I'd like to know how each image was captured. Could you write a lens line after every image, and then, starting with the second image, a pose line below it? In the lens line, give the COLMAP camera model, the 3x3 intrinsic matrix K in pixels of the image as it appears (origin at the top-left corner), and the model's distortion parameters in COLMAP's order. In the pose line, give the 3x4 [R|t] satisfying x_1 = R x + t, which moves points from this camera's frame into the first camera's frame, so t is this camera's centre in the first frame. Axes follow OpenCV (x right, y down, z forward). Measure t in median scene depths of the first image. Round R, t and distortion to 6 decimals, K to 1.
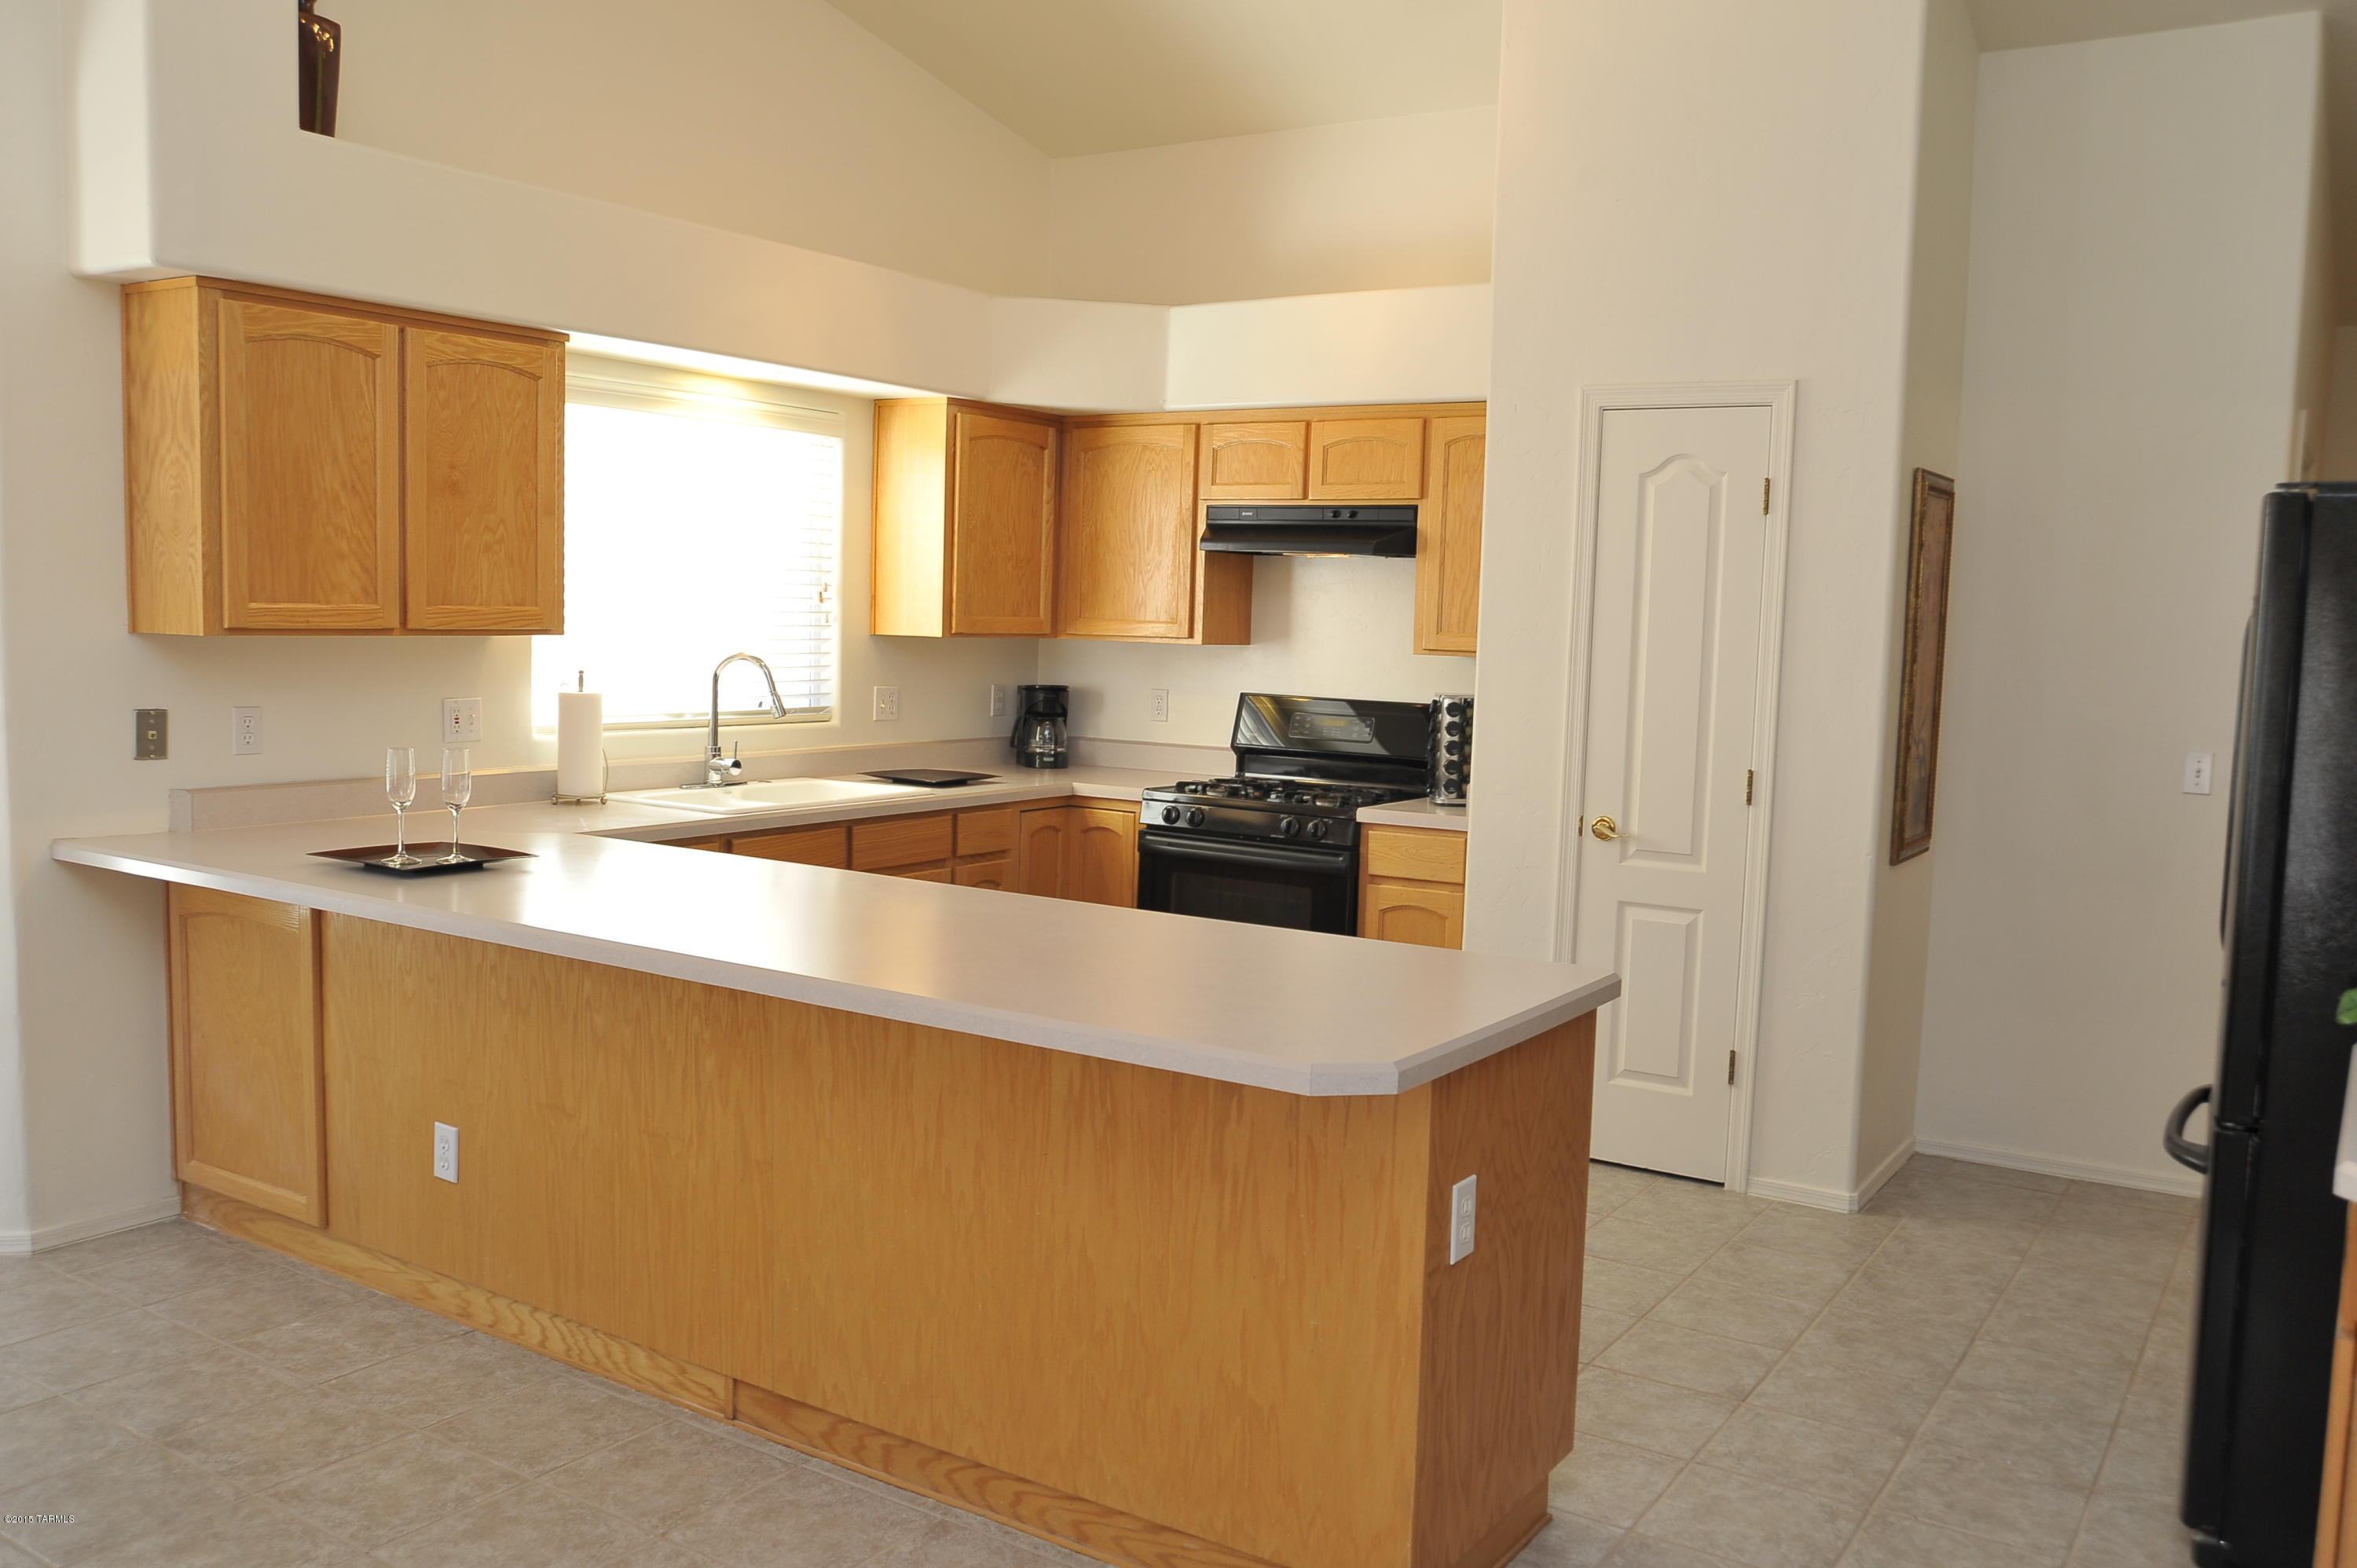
lens RADIAL K [[1891.2, 0, 1171.4], [0, 1891.2, 791.3], [0, 0, 1]] dist [-0.081974, 0.066627]
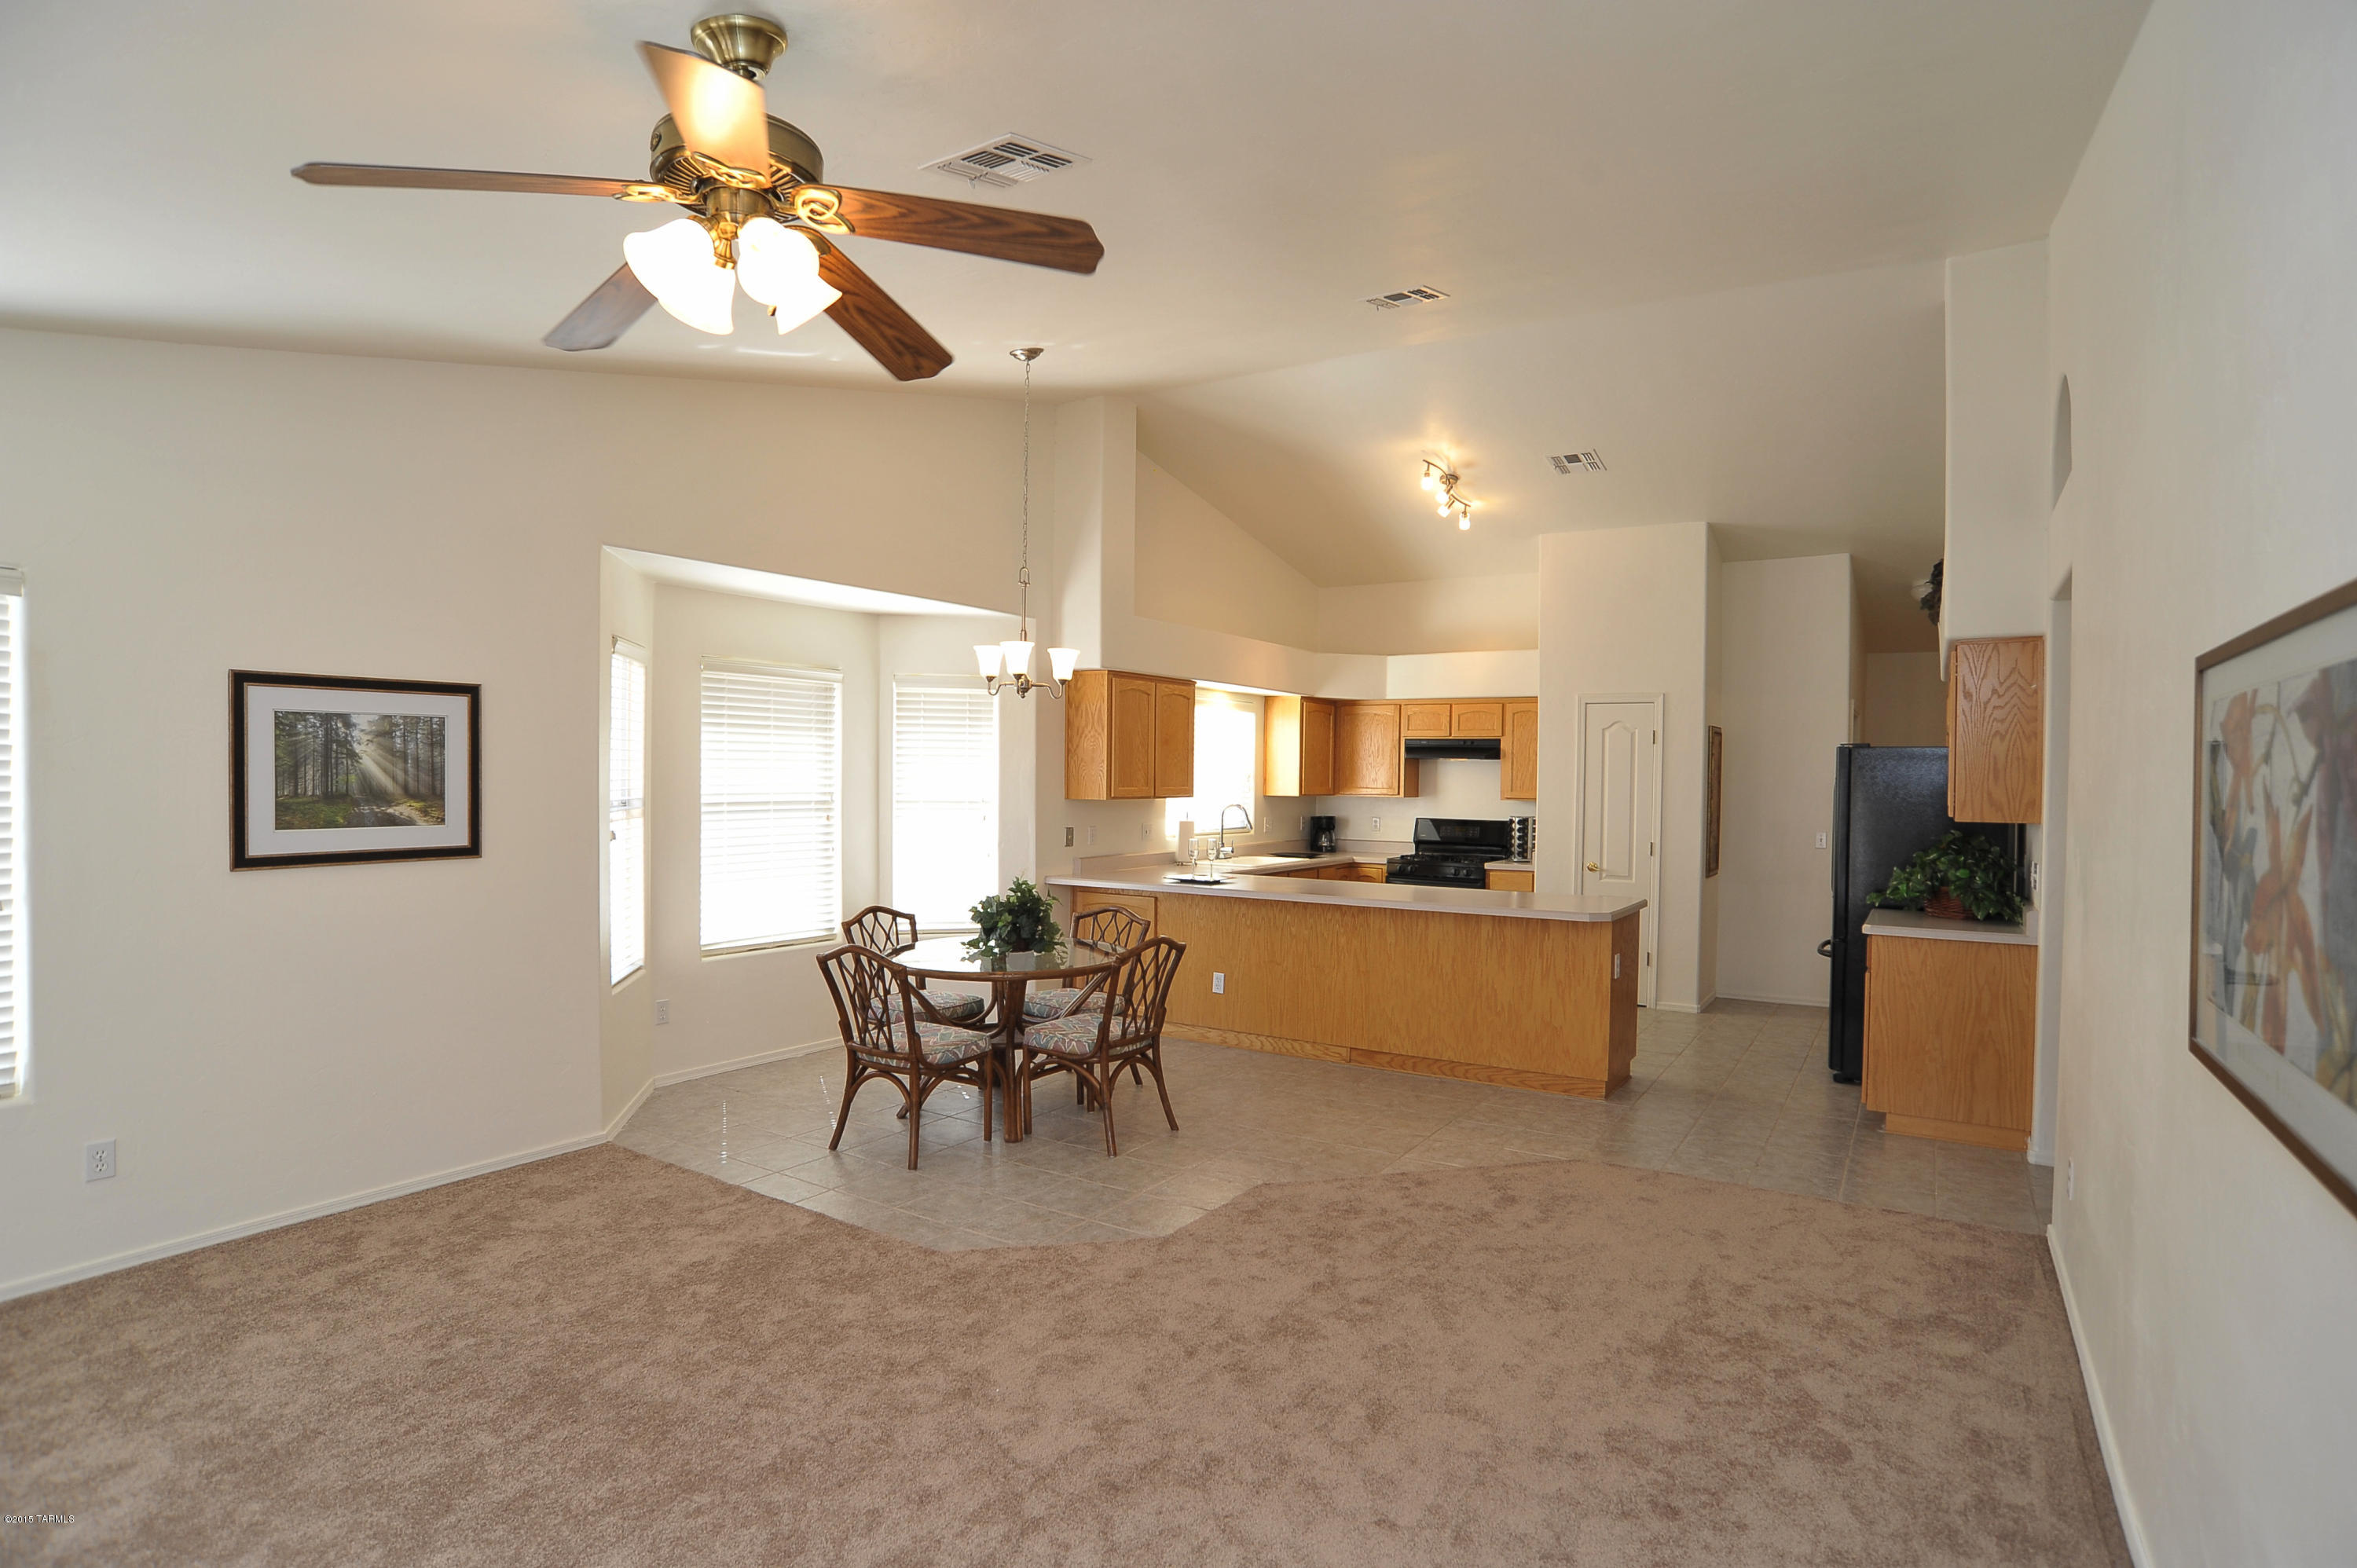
lens RADIAL K [[1199.5, 0, 1179.0], [0, 1199.5, 793.7], [0, 0, 1]] dist [-0.105283, 0.054421]
pose [[0.999854, -0.016194, 0.005414, -0.356209], [0.016573, 0.996698, -0.079494, 0.041296], [-0.004109, 0.079572, 0.996821, -0.635701]]
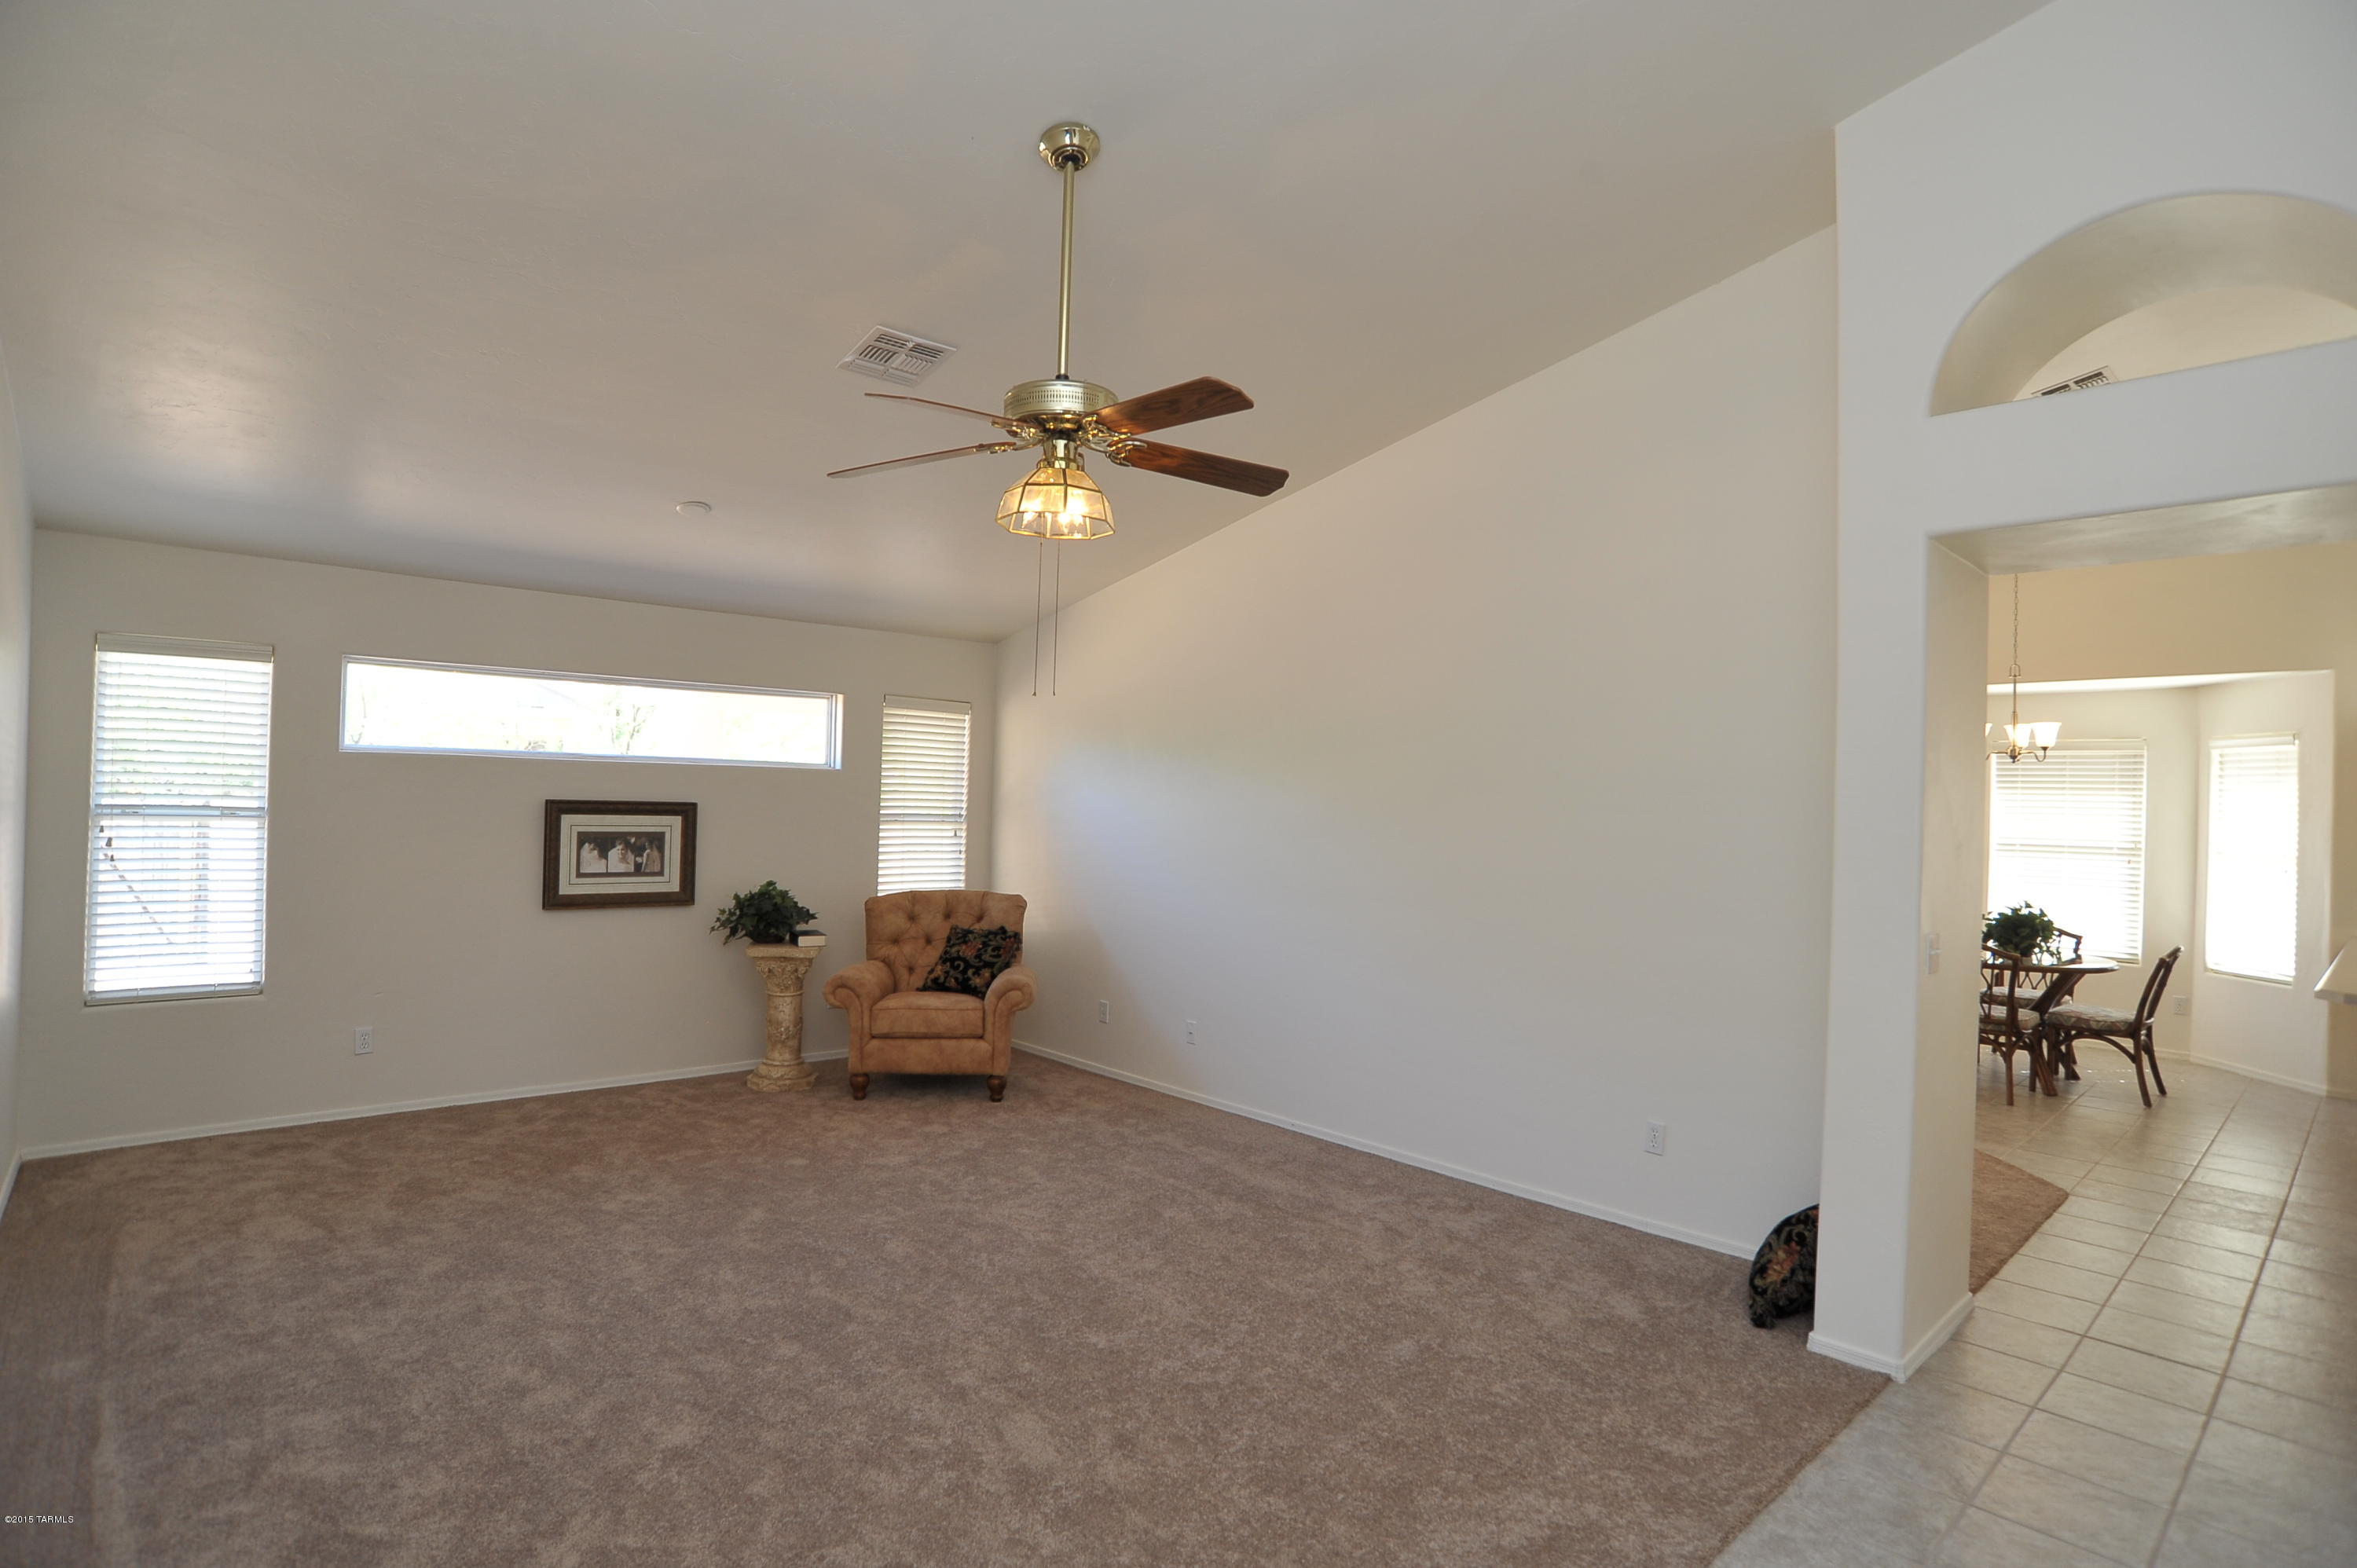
lens RADIAL K [[1199.5, 0, 1179.0], [0, 1199.5, 793.7], [0, 0, 1]] dist [-0.105283, 0.054421]
pose [[-0.242960, -0.036526, -0.969348, 1.117835], [-0.124458, 0.992206, -0.006192, 0.034211], [0.962019, 0.119138, -0.245612, -0.166019]]
